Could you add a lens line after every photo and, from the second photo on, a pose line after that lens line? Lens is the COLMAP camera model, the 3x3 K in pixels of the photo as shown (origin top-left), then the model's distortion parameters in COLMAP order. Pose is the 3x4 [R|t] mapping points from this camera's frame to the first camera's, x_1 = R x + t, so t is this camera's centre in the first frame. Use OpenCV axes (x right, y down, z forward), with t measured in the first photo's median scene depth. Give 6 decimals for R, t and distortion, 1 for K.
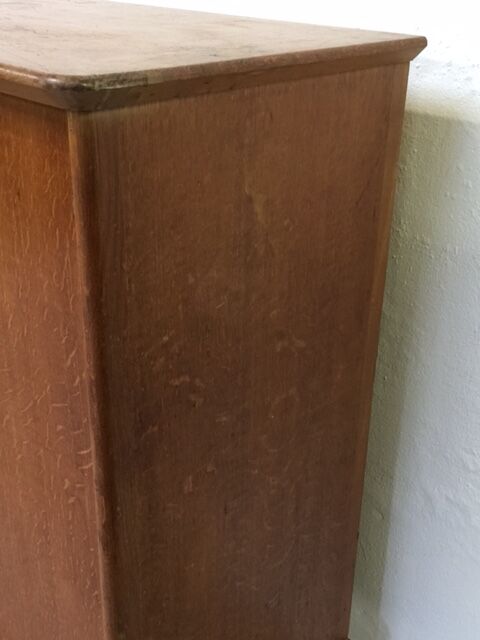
lens RADIAL K [[788.9, 0, 240.0], [0, 788.9, 320.0], [0, 0, 1]] dist [0.043626, 0.002532]
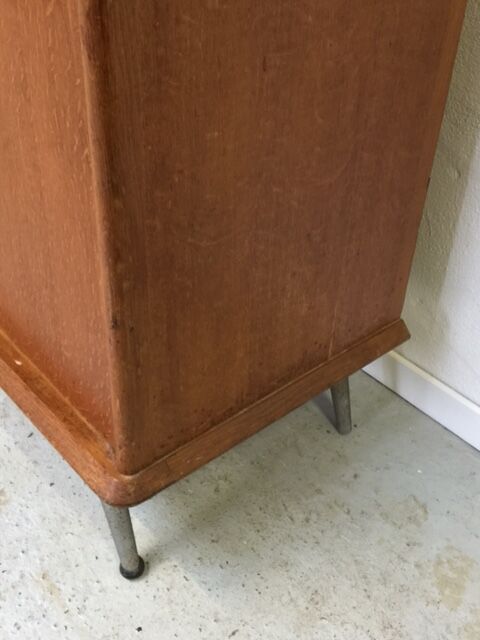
lens RADIAL K [[788.9, 0, 240.0], [0, 788.9, 320.0], [0, 0, 1]] dist [0.043626, 0.002532]
pose [[0.996625, 0.063961, -0.051455, 0.012179], [-0.051051, 0.973784, 0.221671, 0.308787], [0.064285, -0.218296, 0.973763, 0.232463]]
